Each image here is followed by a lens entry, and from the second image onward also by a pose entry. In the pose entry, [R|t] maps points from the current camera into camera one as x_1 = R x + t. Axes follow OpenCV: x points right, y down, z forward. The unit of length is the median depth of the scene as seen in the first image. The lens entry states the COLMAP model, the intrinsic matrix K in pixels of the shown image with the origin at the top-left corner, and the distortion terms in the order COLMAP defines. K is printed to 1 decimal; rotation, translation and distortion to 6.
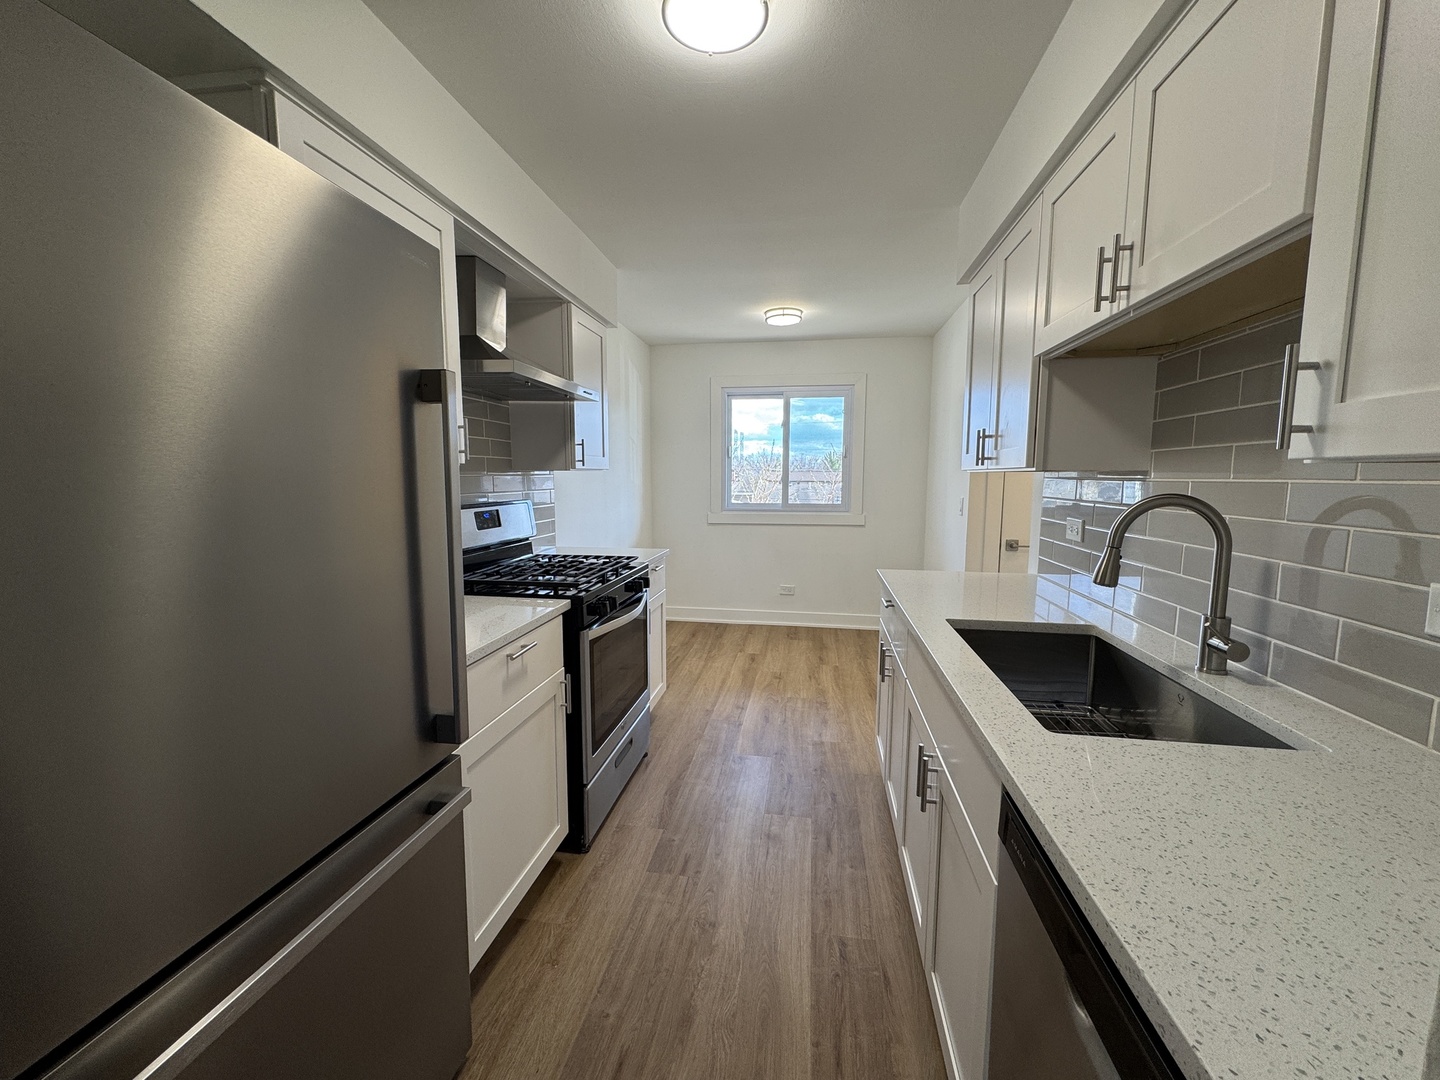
lens RADIAL K [[575.7, 0, 725.5], [0, 575.7, 537.2], [0, 0, 1]] dist [0.000715, 0.000103]
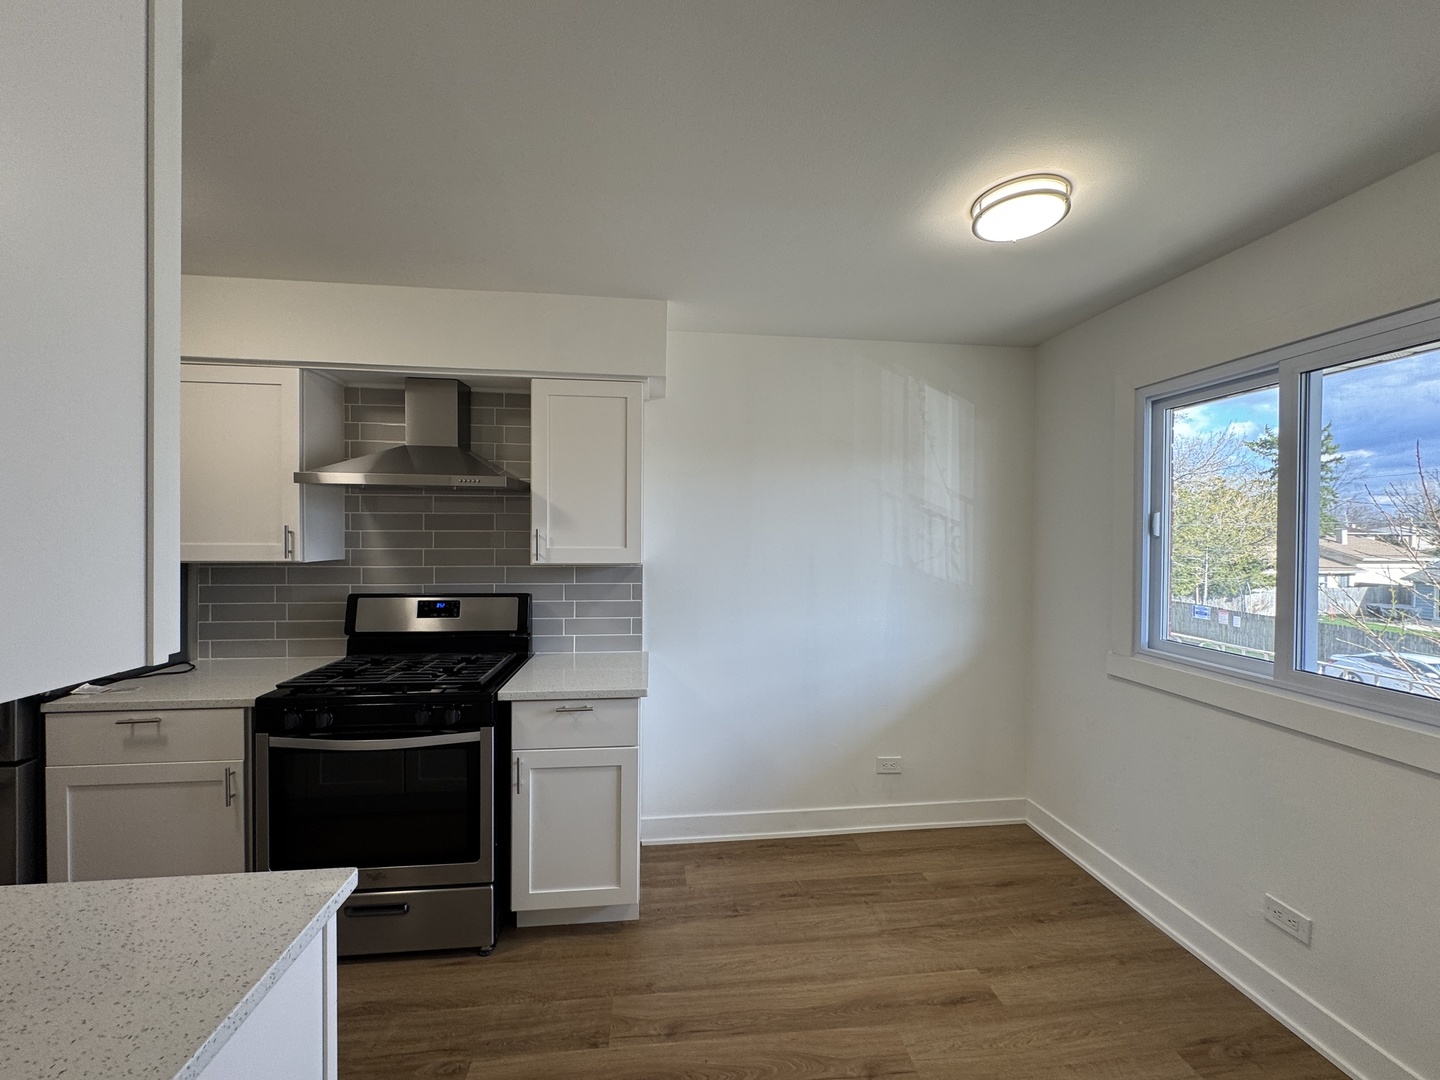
lens RADIAL K [[575.7, 0, 725.5], [0, 575.7, 537.2], [0, 0, 1]] dist [0.000715, 0.000103]
pose [[0.263377, 0.002895, -0.964689, 0.423848], [-0.110906, 0.993456, -0.027298, -0.107912], [0.958297, 0.114179, 0.261975, 0.675635]]
